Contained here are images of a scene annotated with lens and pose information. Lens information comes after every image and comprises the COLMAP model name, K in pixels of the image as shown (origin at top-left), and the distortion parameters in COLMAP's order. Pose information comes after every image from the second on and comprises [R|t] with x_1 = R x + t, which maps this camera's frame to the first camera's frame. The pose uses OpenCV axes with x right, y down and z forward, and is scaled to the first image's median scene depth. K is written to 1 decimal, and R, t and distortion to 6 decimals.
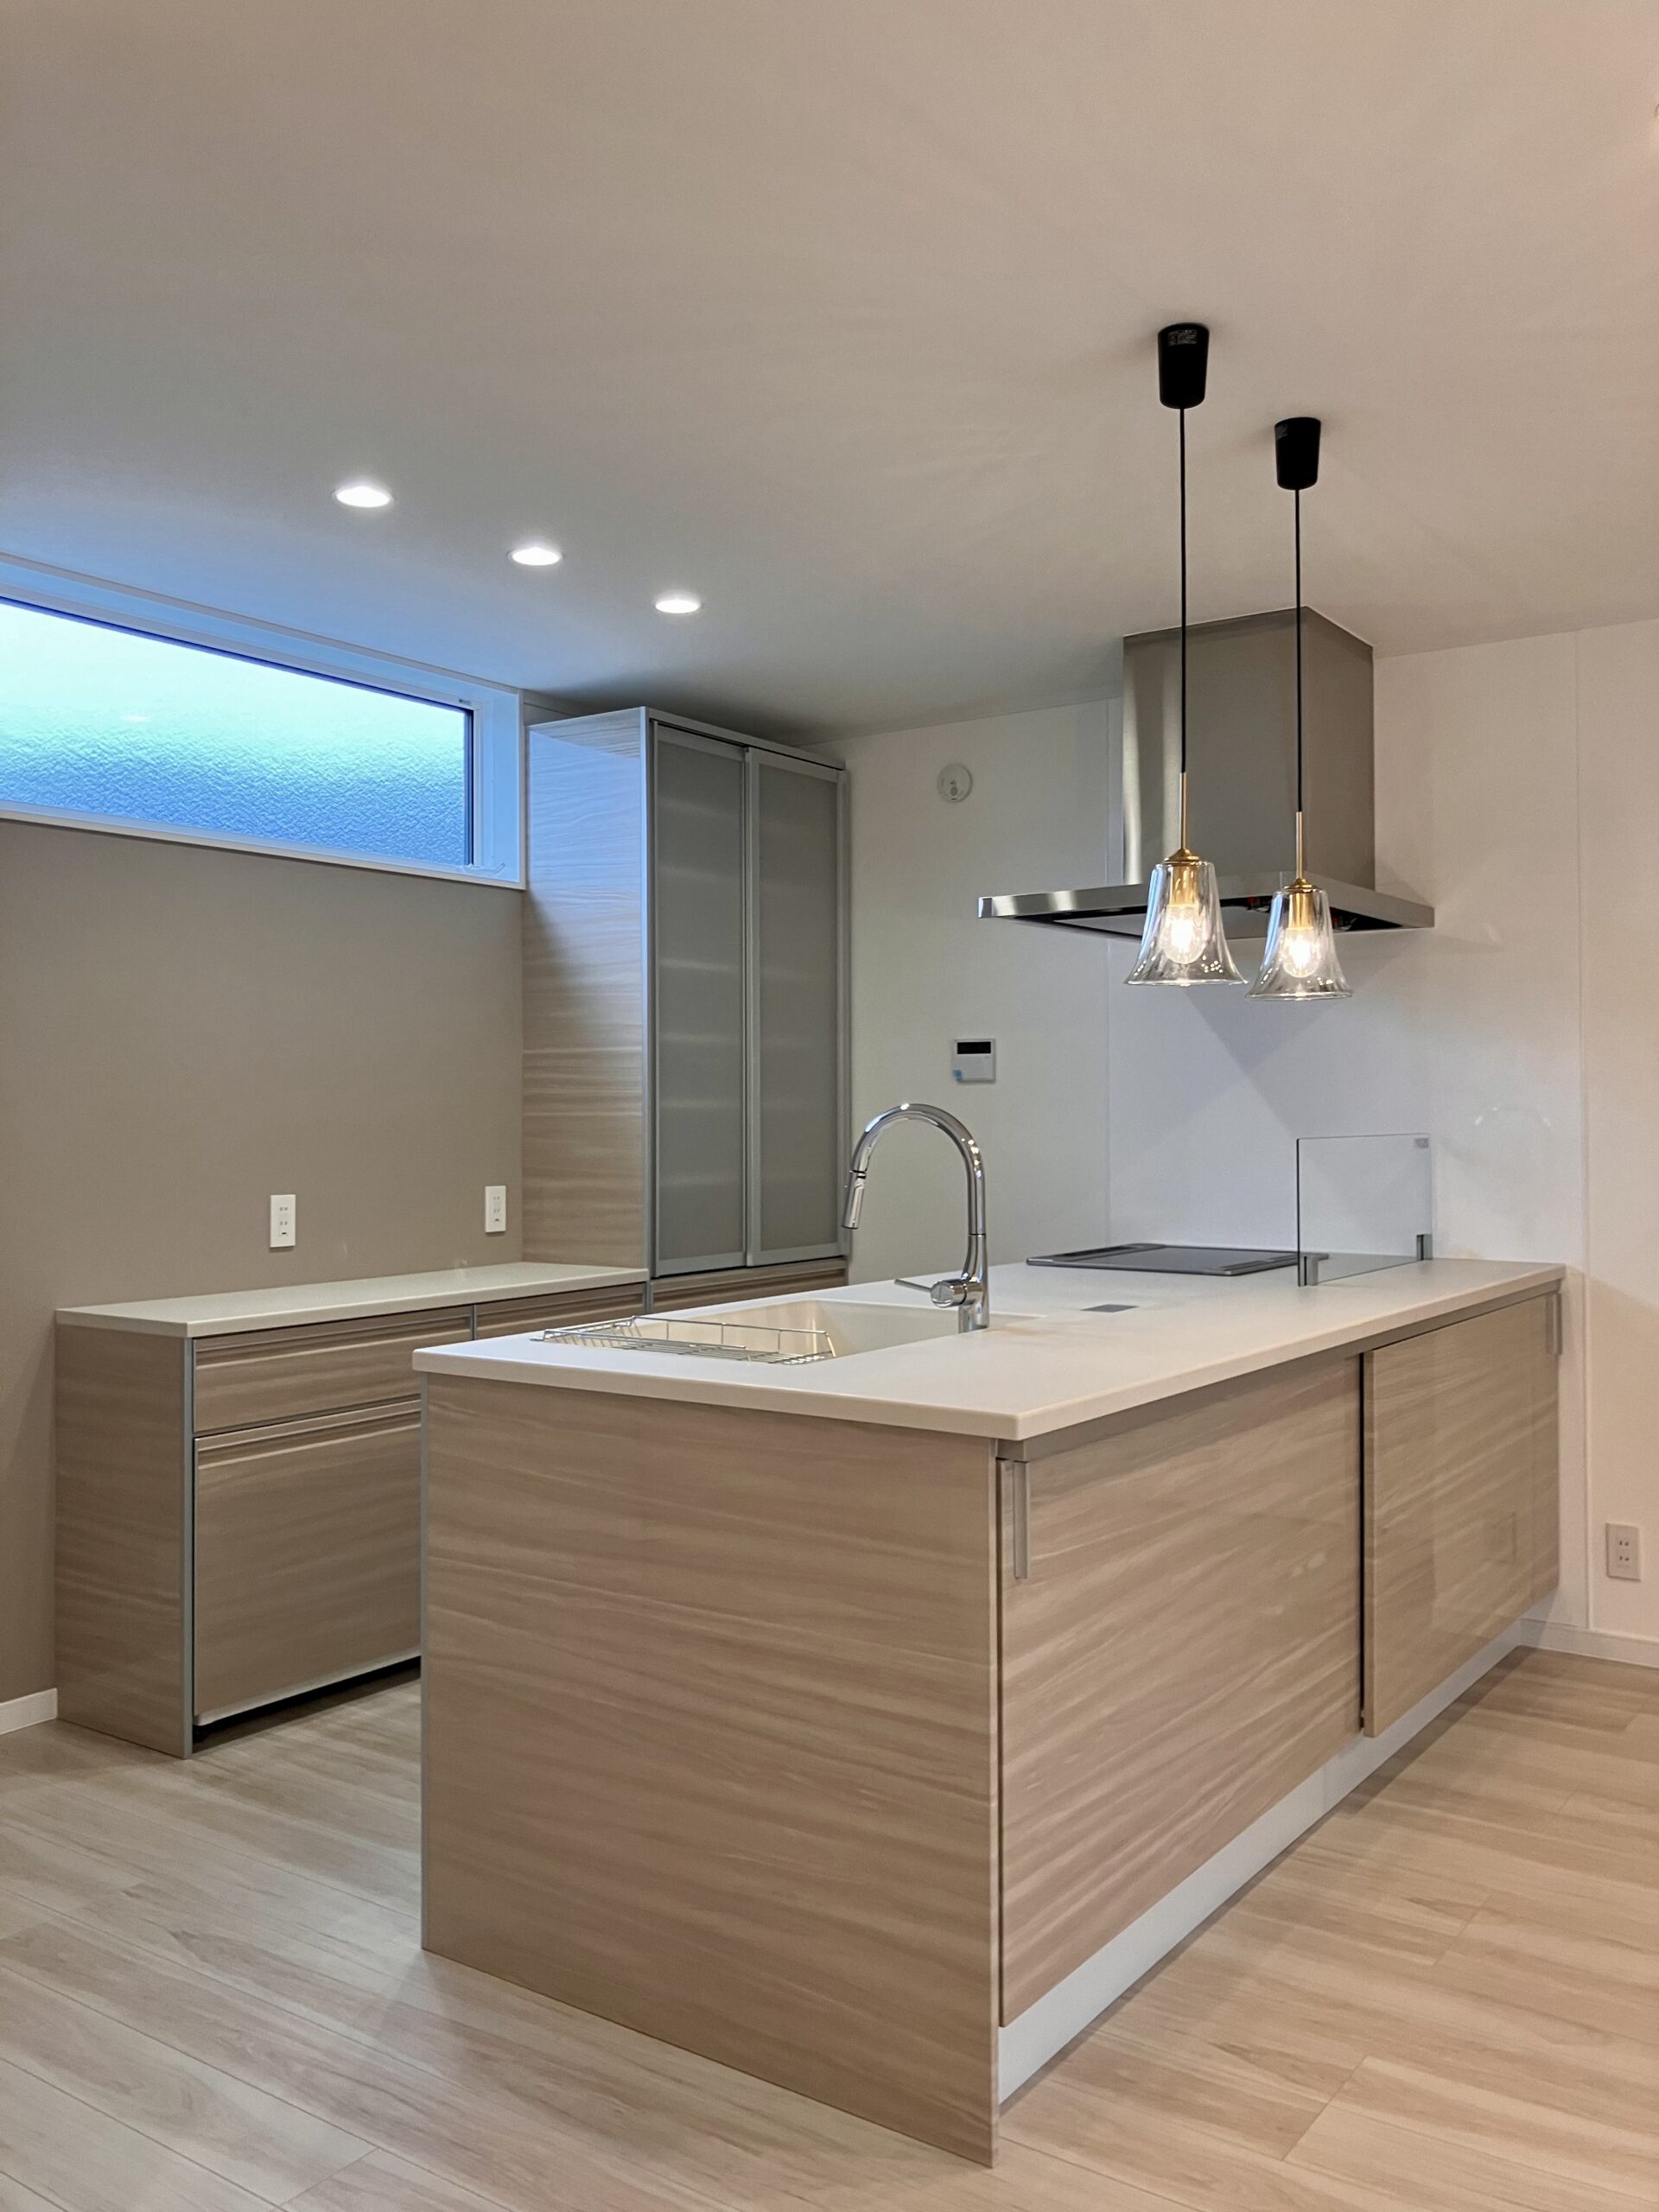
lens RADIAL K [[1791.7, 0, 829.5], [0, 1791.7, 1106.0], [0, 0, 1]] dist [0.023909, -0.010468]
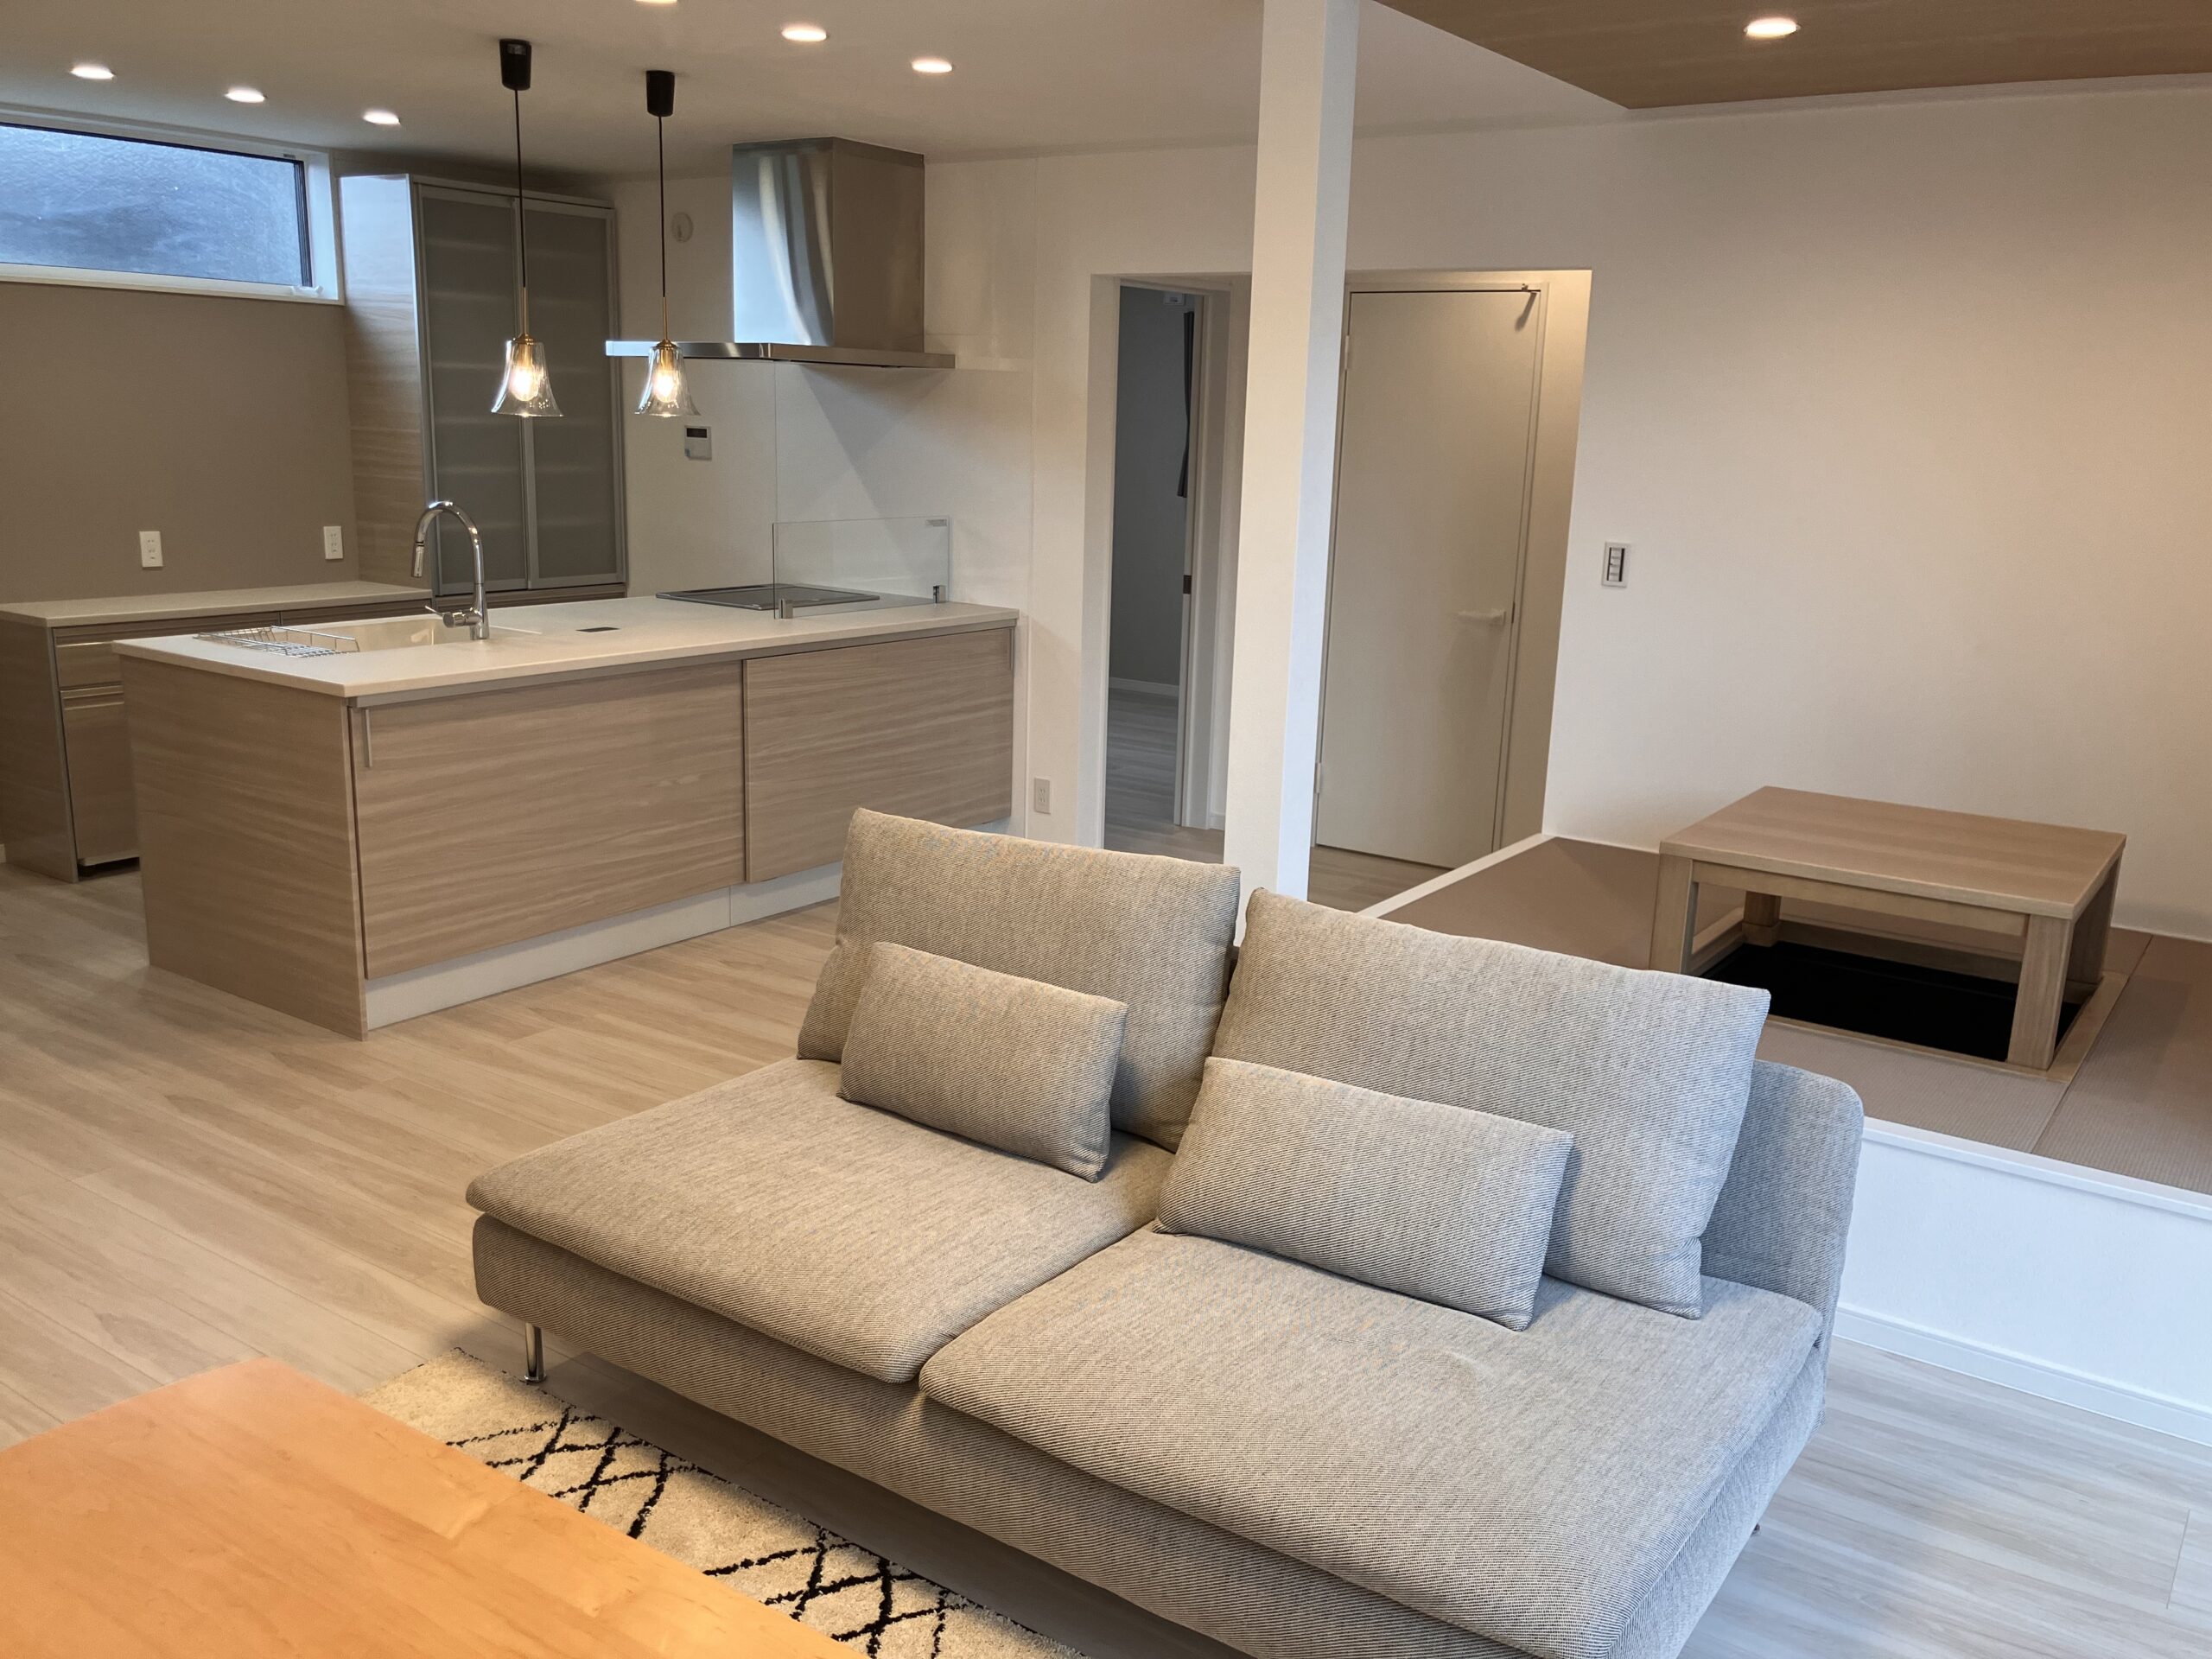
lens RADIAL K [[1791.7, 0, 1106.0], [0, 1791.7, 829.5], [0, 0, 1]] dist [0.023909, -0.010468]
pose [[0.999470, 0.029688, 0.013380, 0.618424], [-0.031988, 0.972007, 0.232765, -0.108913], [-0.006096, -0.233069, 0.972441, -0.656608]]
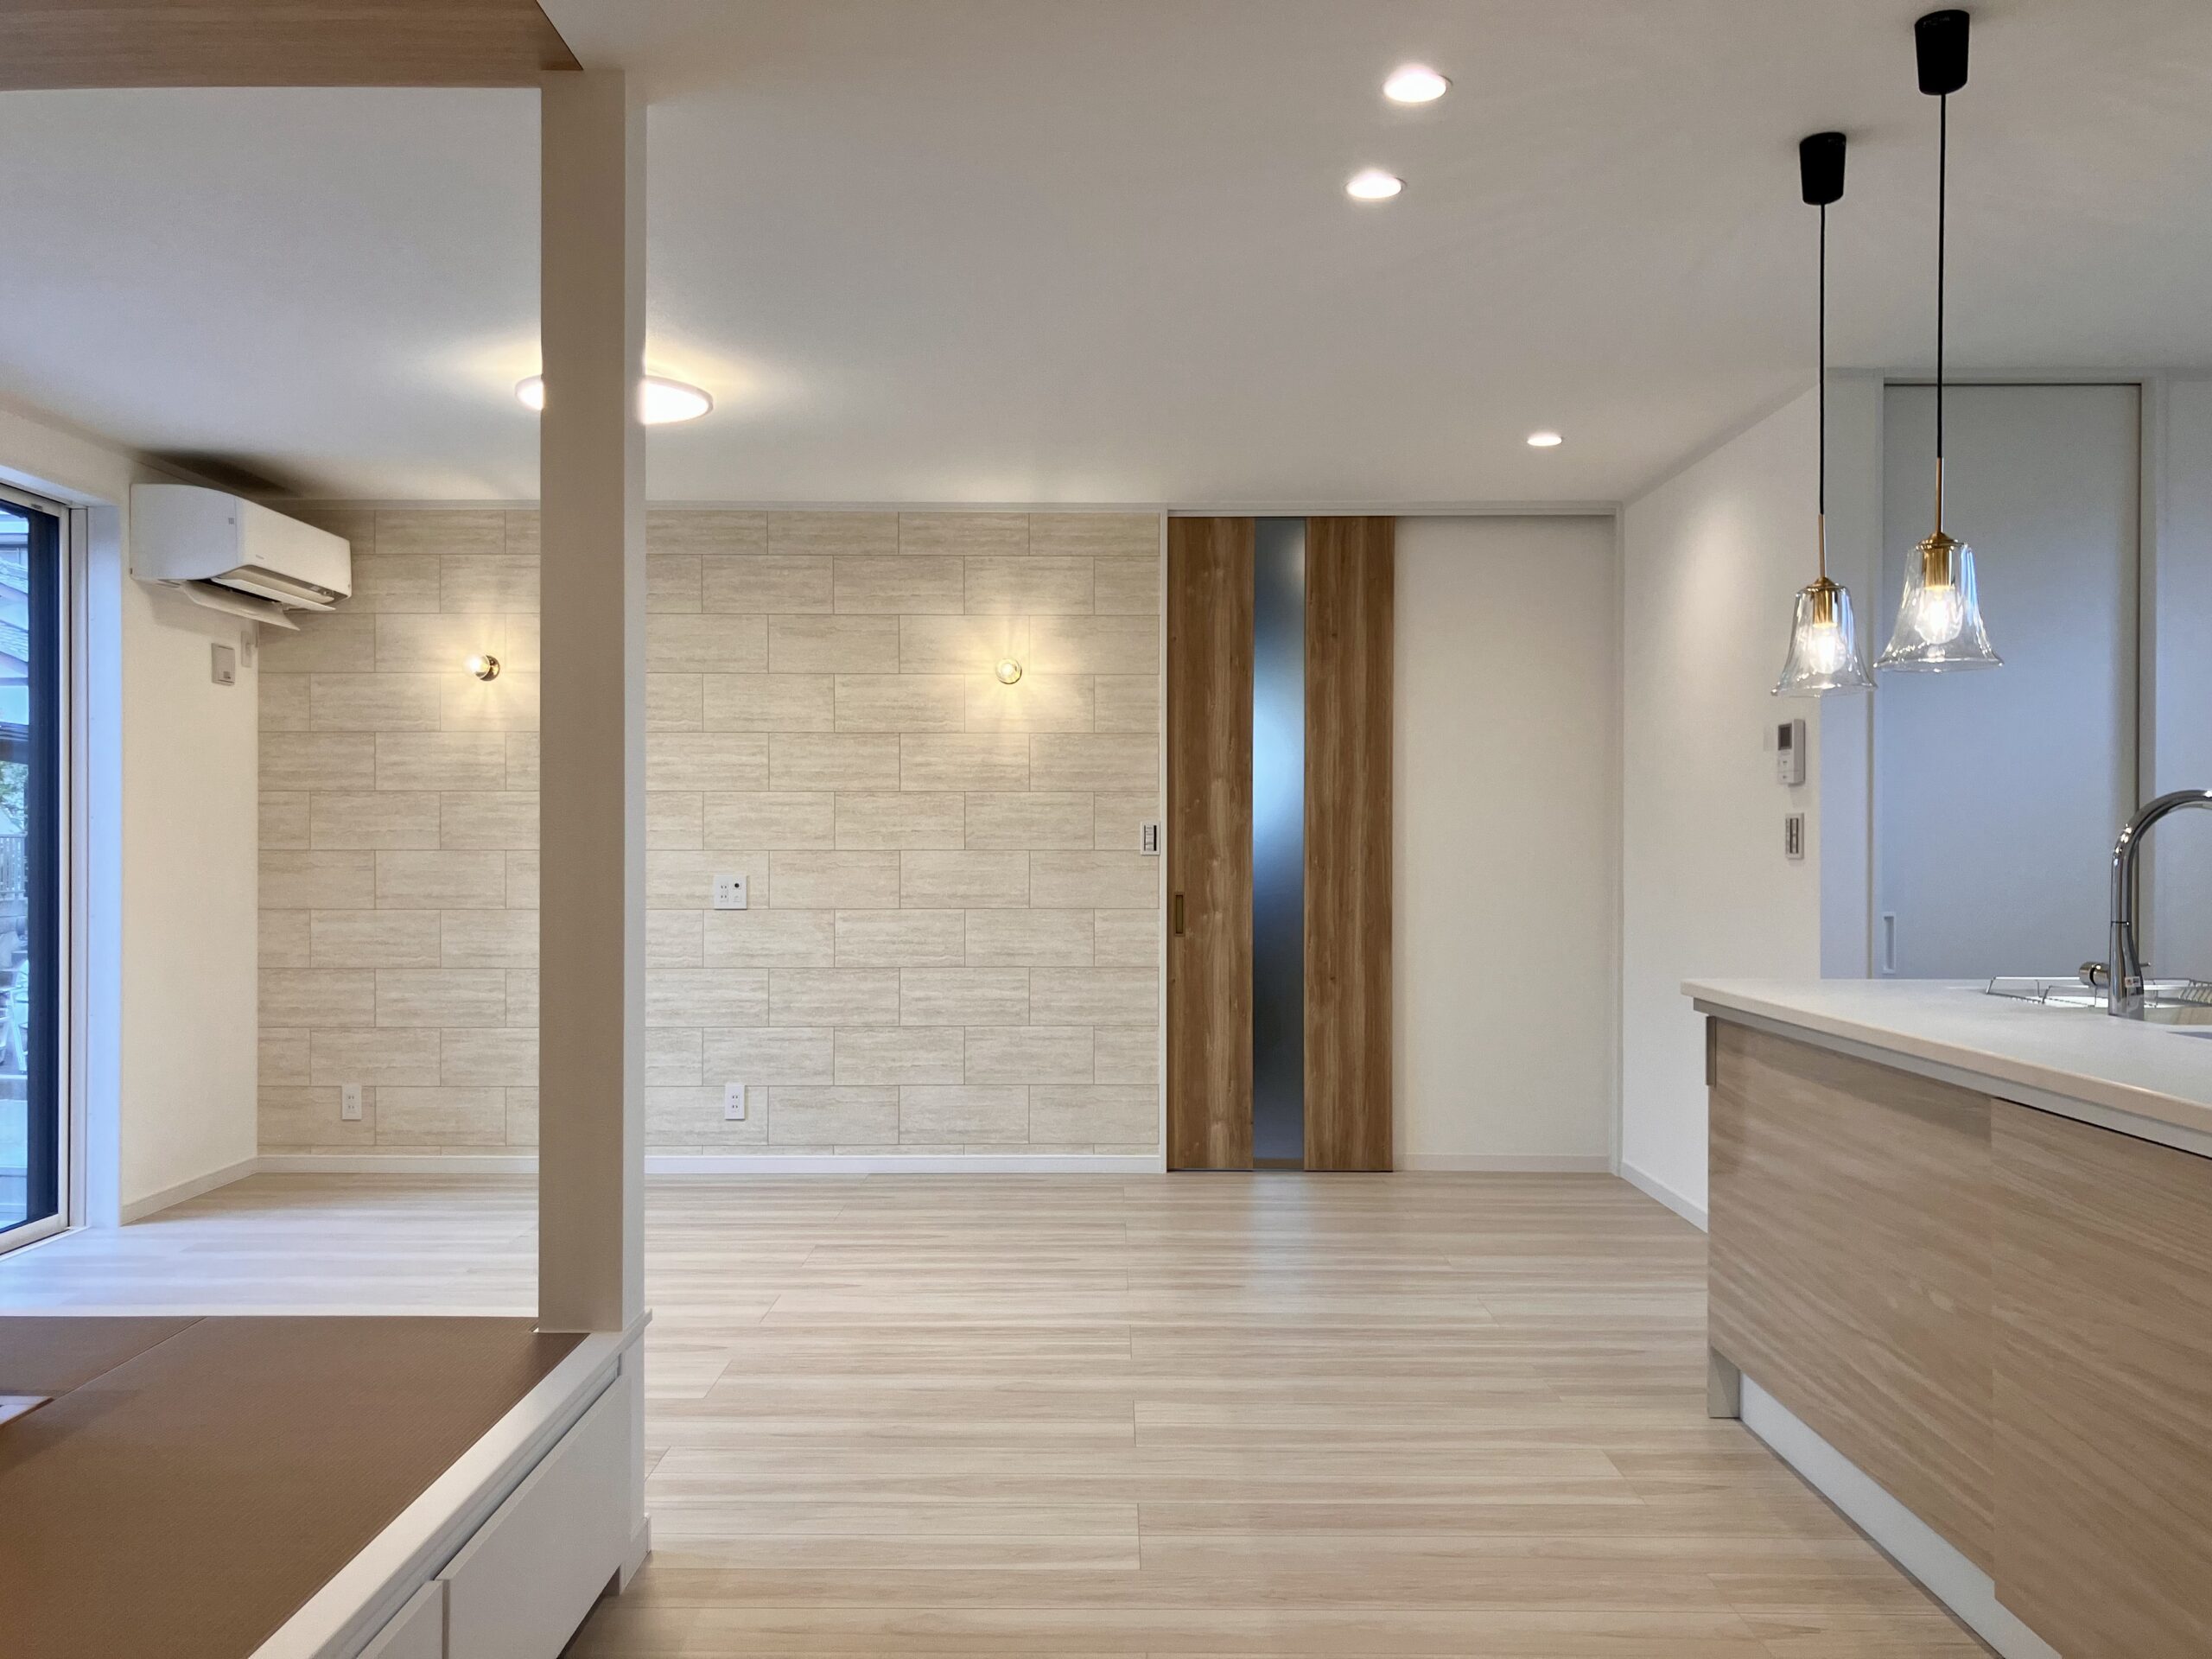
lens RADIAL K [[1791.7, 0, 1106.0], [0, 1791.7, 829.5], [0, 0, 1]] dist [0.023909, -0.010468]
pose [[-0.811894, 0.001514, -0.583802, 1.063712], [0.006413, 0.999959, -0.006325, 0.023028], [0.583769, -0.008879, -0.811871, 1.407241]]
